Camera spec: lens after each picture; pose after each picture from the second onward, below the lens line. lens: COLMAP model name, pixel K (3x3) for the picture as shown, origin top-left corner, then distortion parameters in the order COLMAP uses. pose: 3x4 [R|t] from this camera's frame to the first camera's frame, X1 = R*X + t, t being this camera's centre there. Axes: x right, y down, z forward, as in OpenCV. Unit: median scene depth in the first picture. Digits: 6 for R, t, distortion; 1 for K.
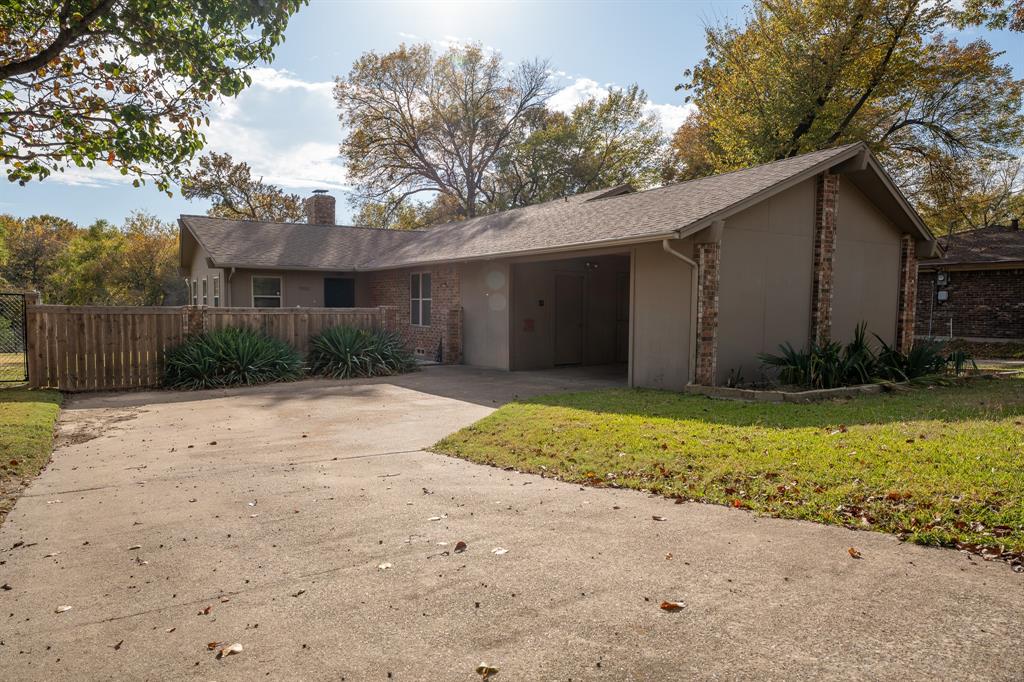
lens RADIAL K [[641.5, 0, 510.7], [0, 641.5, 345.9], [0, 0, 1]] dist [0.021197, -0.003196]
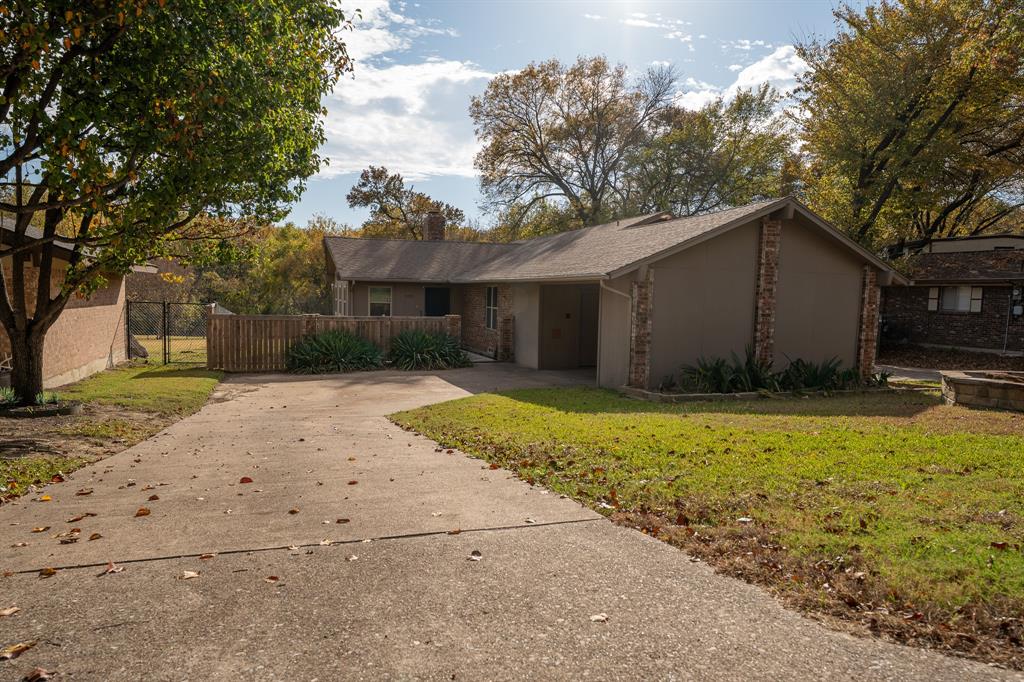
lens RADIAL K [[641.5, 0, 506.9], [0, 641.5, 348.0], [0, 0, 1]] dist [0.021197, -0.003196]
pose [[0.970753, 0.032445, -0.237876, 0.273954], [-0.029226, 0.999427, 0.017045, -0.026958], [0.238293, -0.009594, 0.971146, -0.275014]]
